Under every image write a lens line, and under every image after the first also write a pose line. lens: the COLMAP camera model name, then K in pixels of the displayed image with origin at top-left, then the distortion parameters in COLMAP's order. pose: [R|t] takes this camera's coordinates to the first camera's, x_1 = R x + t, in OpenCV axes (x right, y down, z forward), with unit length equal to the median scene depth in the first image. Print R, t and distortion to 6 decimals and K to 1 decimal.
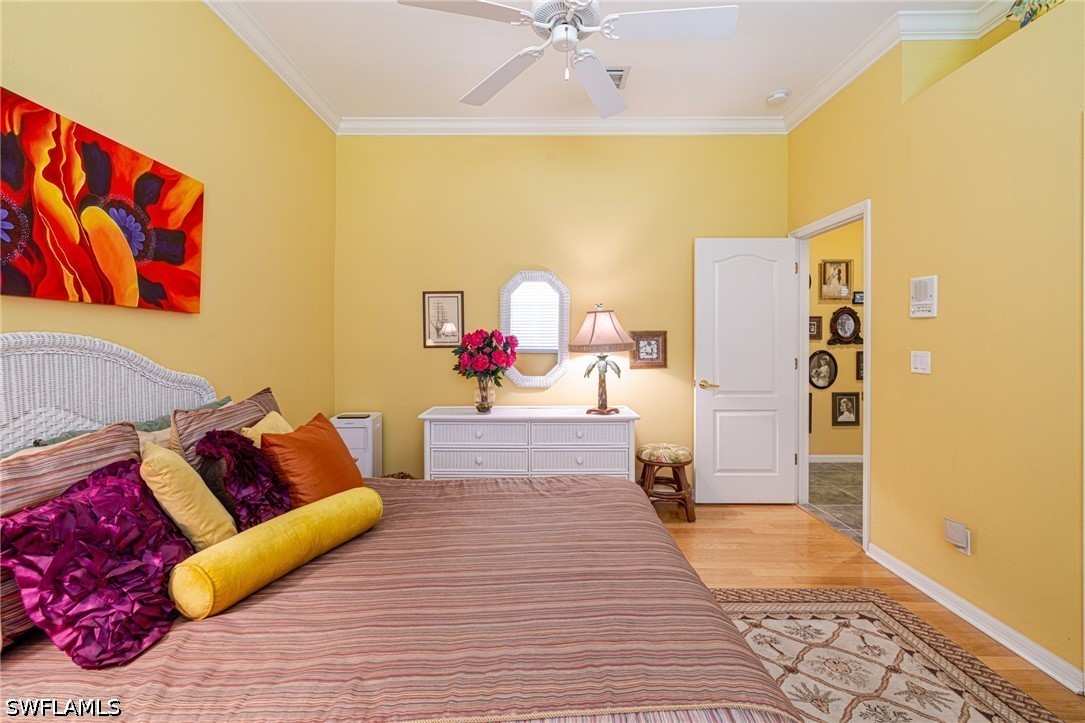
lens RADIAL K [[458.5, 0, 537.1], [0, 458.5, 348.1], [0, 0, 1]] dist [-0.000029, 0.000349]
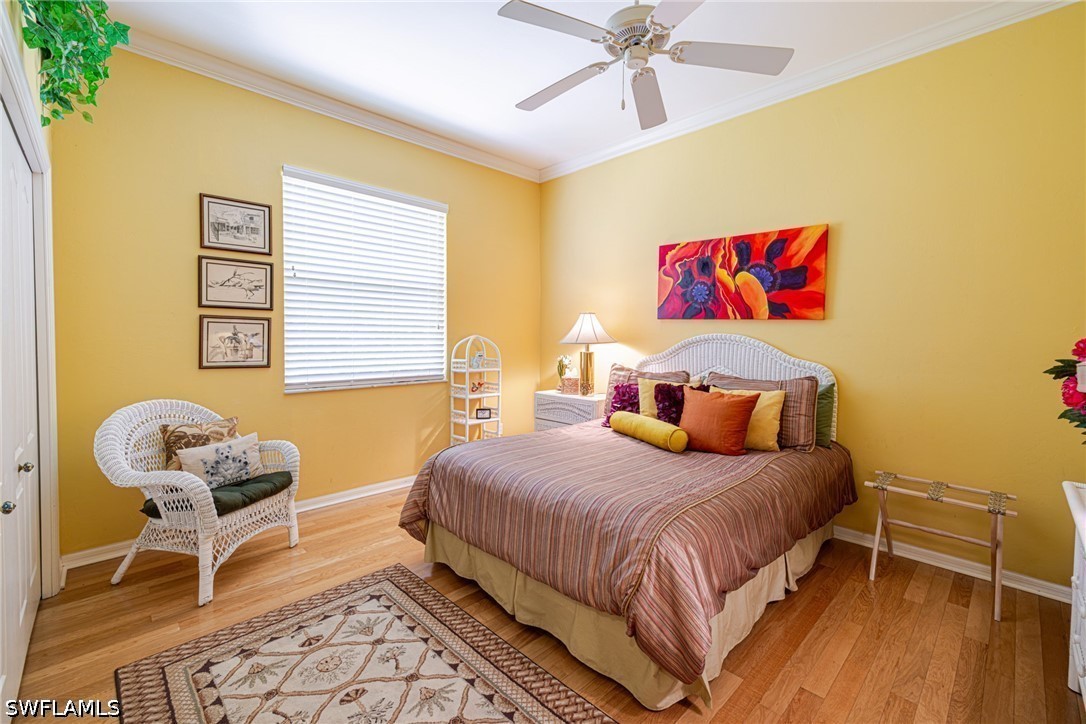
lens RADIAL K [[458.9, 0, 537.5], [0, 458.9, 348.6], [0, 0, 1]] dist [-0.000029, 0.000349]
pose [[-0.705710, 0.029203, -0.707899, 1.113498], [-0.014081, 0.998375, 0.055224, -0.065863], [0.708361, 0.048940, -0.704151, 1.769290]]
